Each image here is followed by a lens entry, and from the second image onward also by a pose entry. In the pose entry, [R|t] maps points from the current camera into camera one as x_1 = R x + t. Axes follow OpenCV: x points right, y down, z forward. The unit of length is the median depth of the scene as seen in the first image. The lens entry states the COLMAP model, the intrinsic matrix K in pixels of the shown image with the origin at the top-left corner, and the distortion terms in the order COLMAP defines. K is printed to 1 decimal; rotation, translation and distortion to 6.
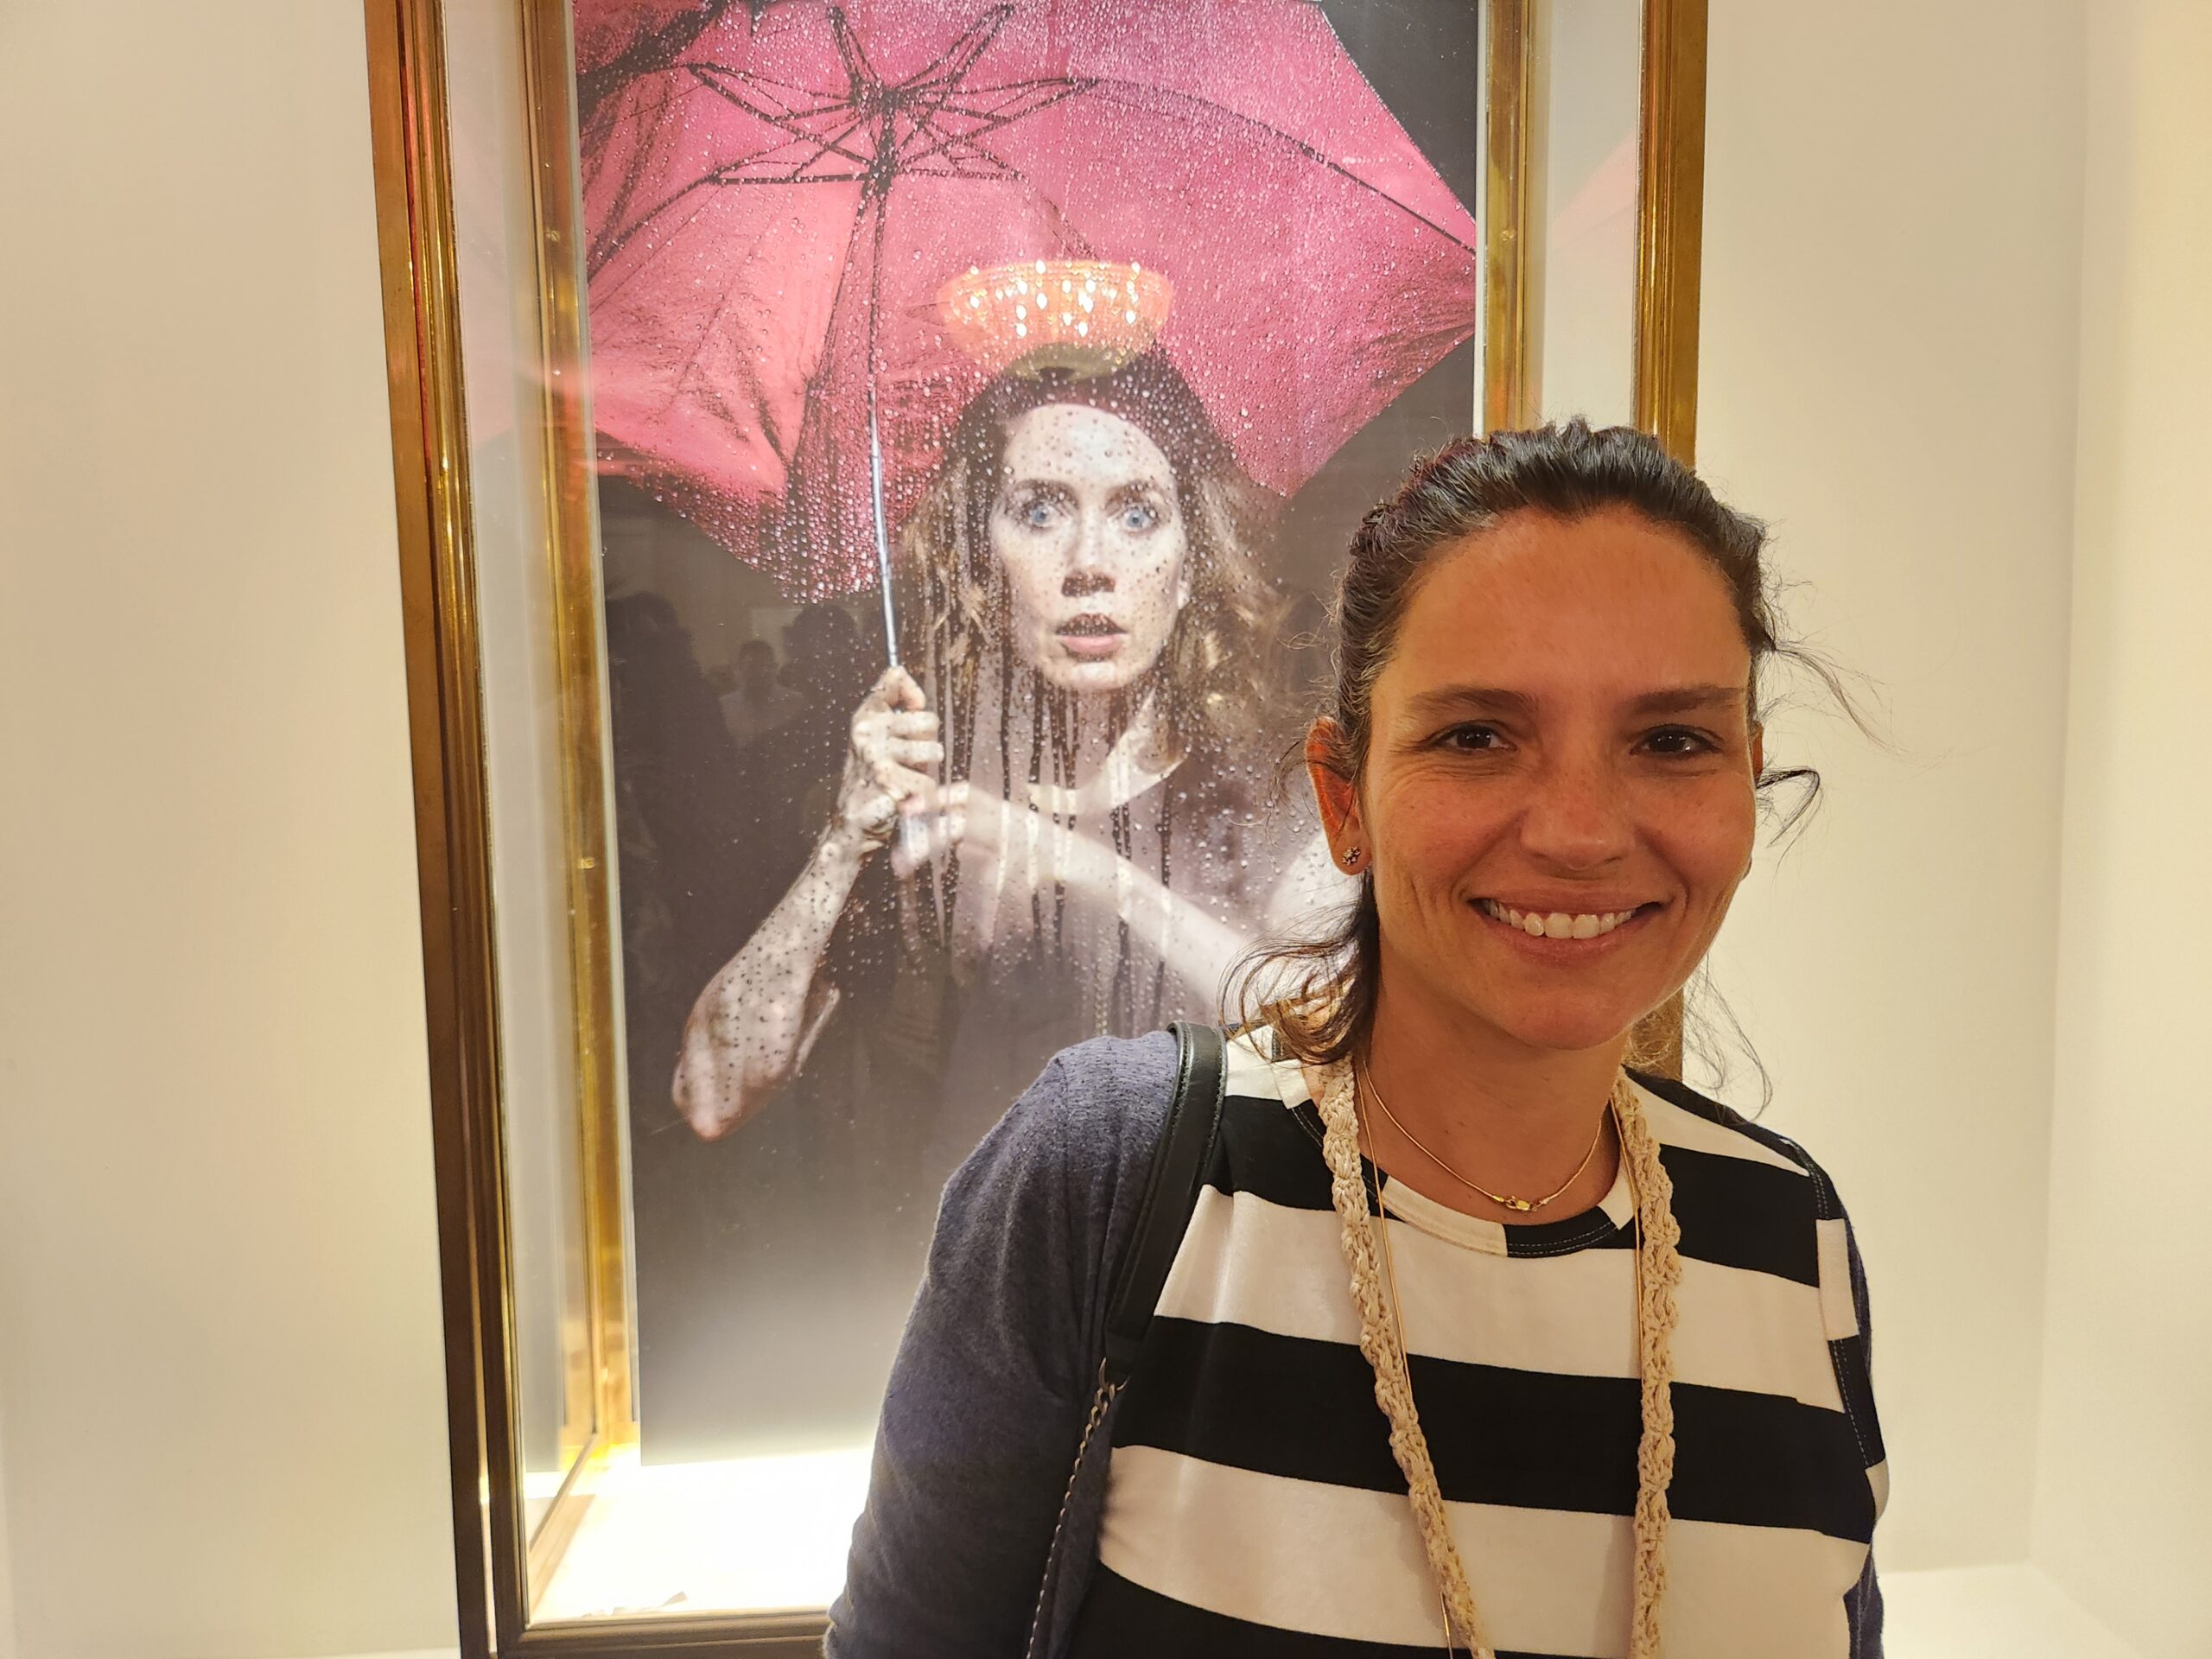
lens RADIAL K [[1501.0, 0, 1118.6], [0, 1501.0, 829.6], [0, 0, 1]] dist [0.067022, -0.057587]
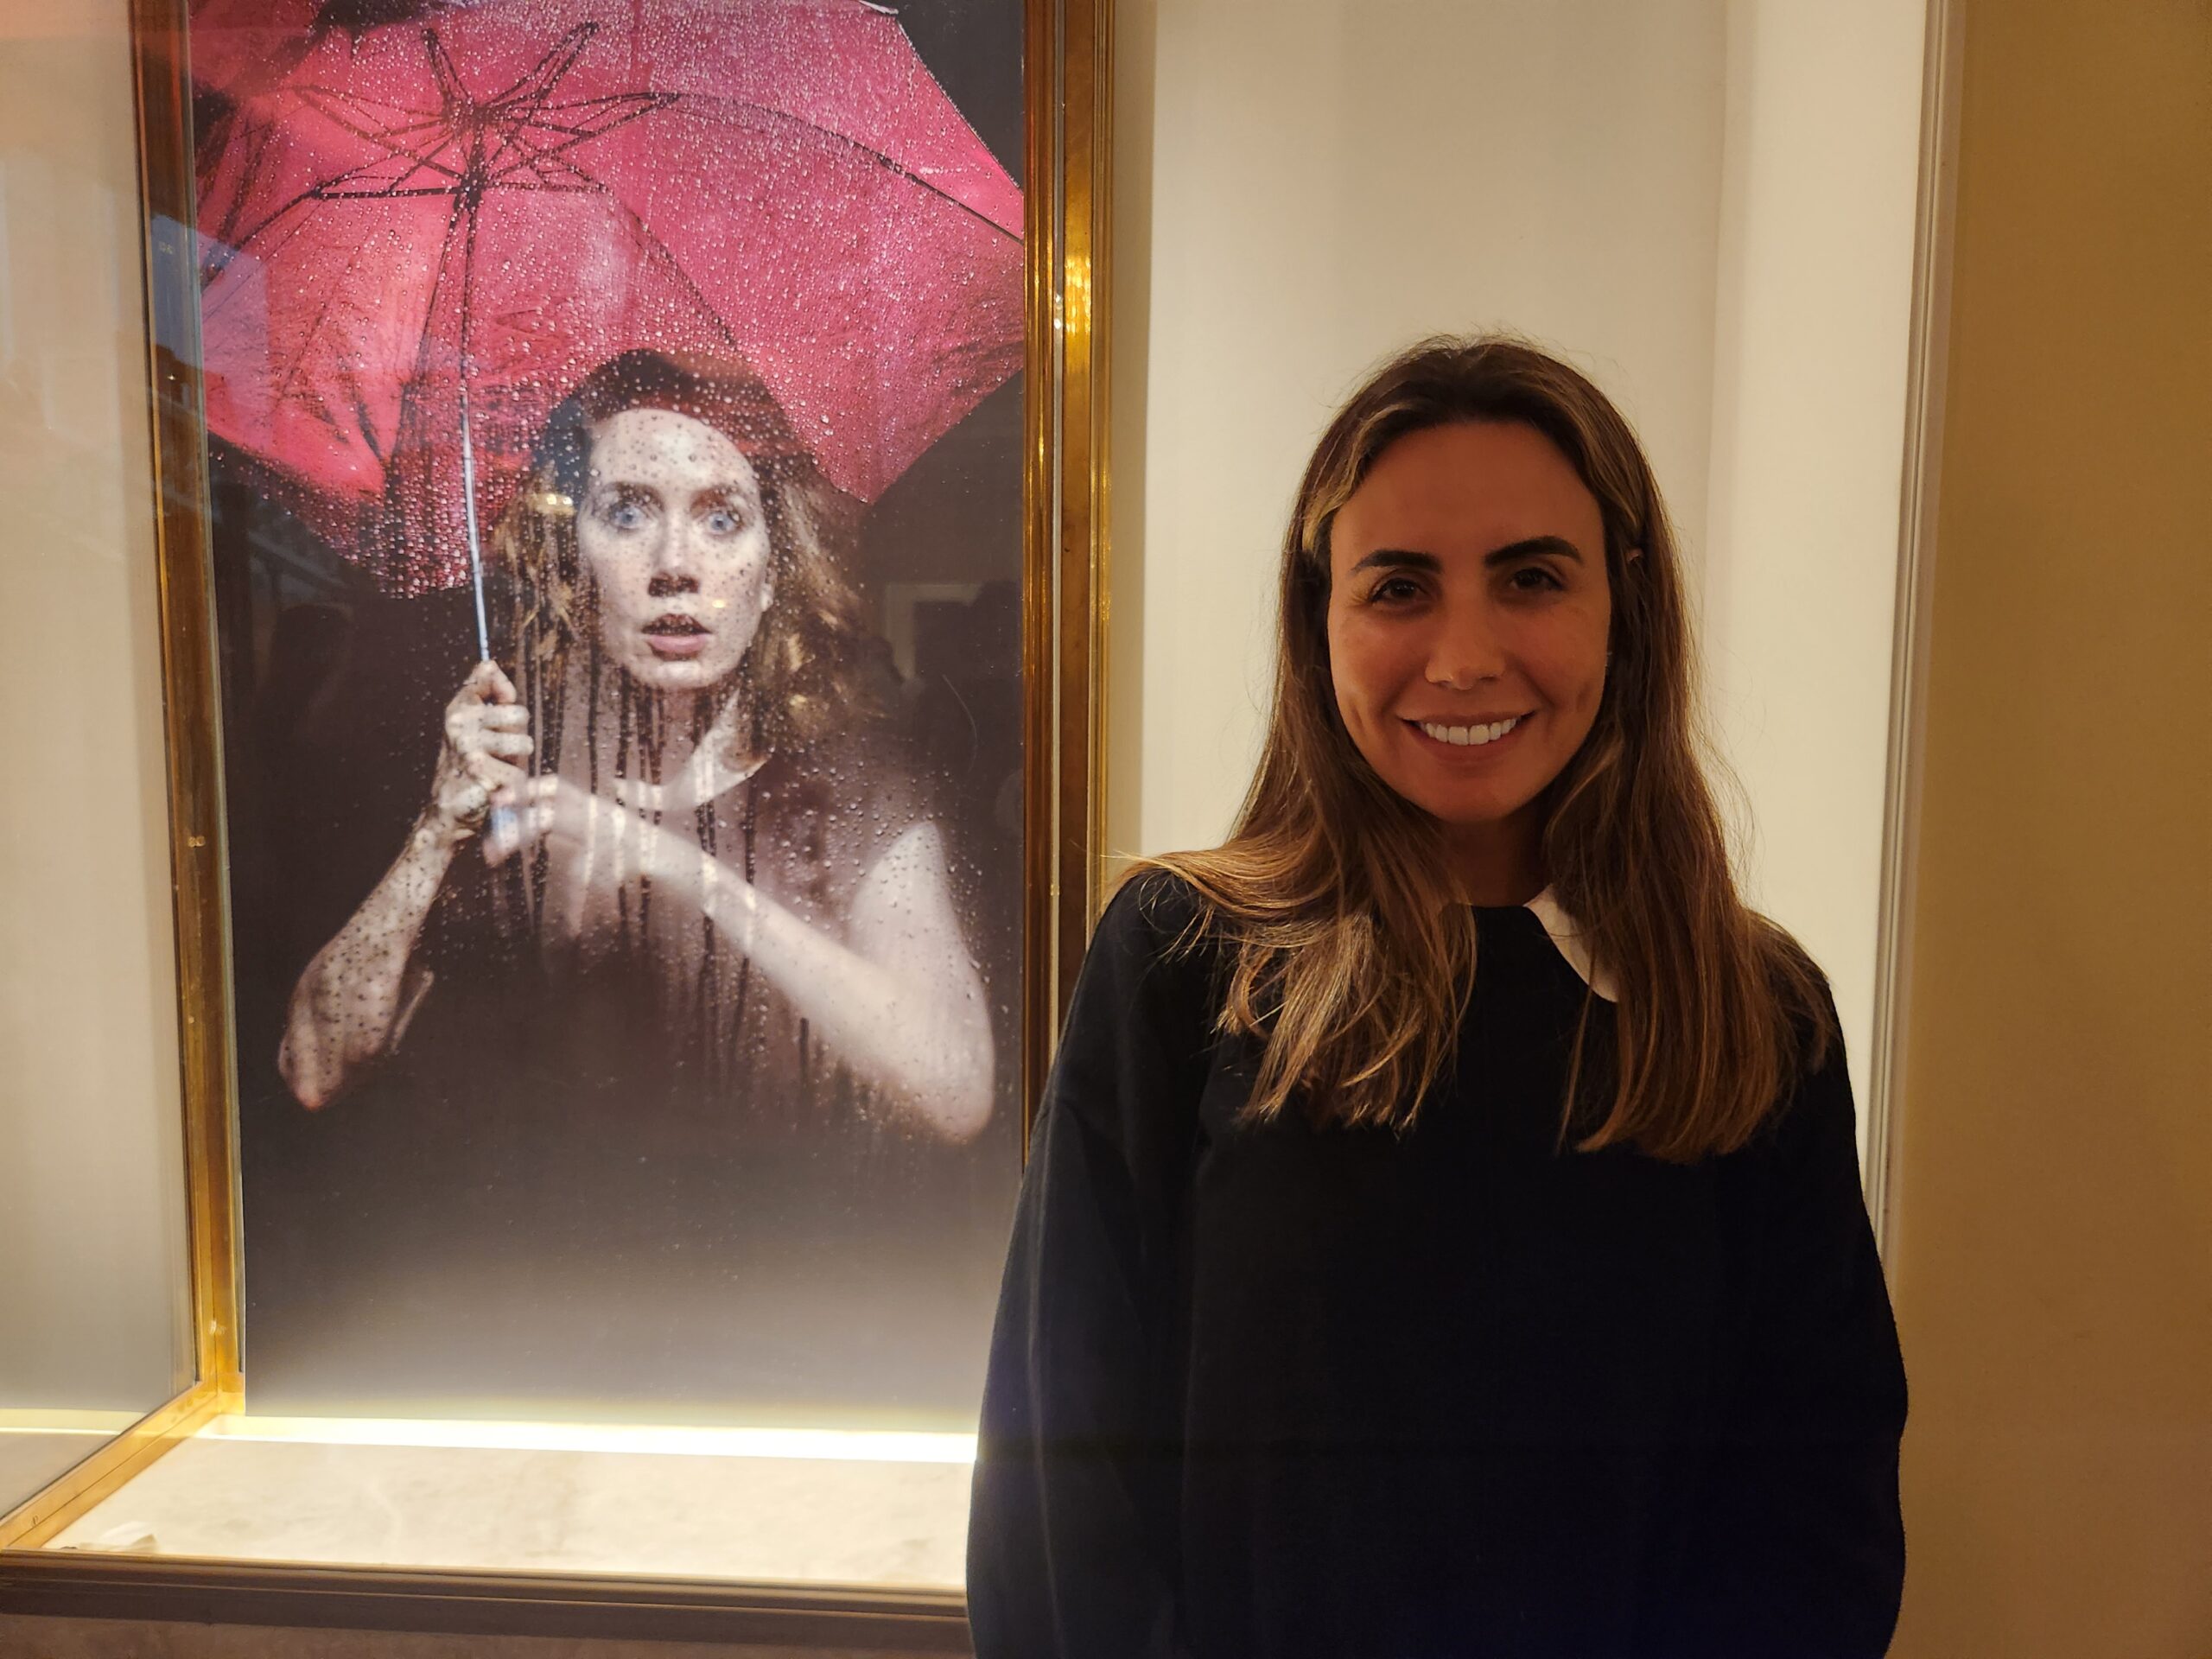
lens RADIAL K [[1501.0, 0, 1109.3], [0, 1501.0, 848.1], [0, 0, 1]] dist [0.067022, -0.057587]
pose [[0.963866, -0.002258, 0.266378, -0.012247], [-0.000218, 0.999957, 0.009265, 0.008908], [-0.266387, -0.008989, 0.963824, -0.103037]]
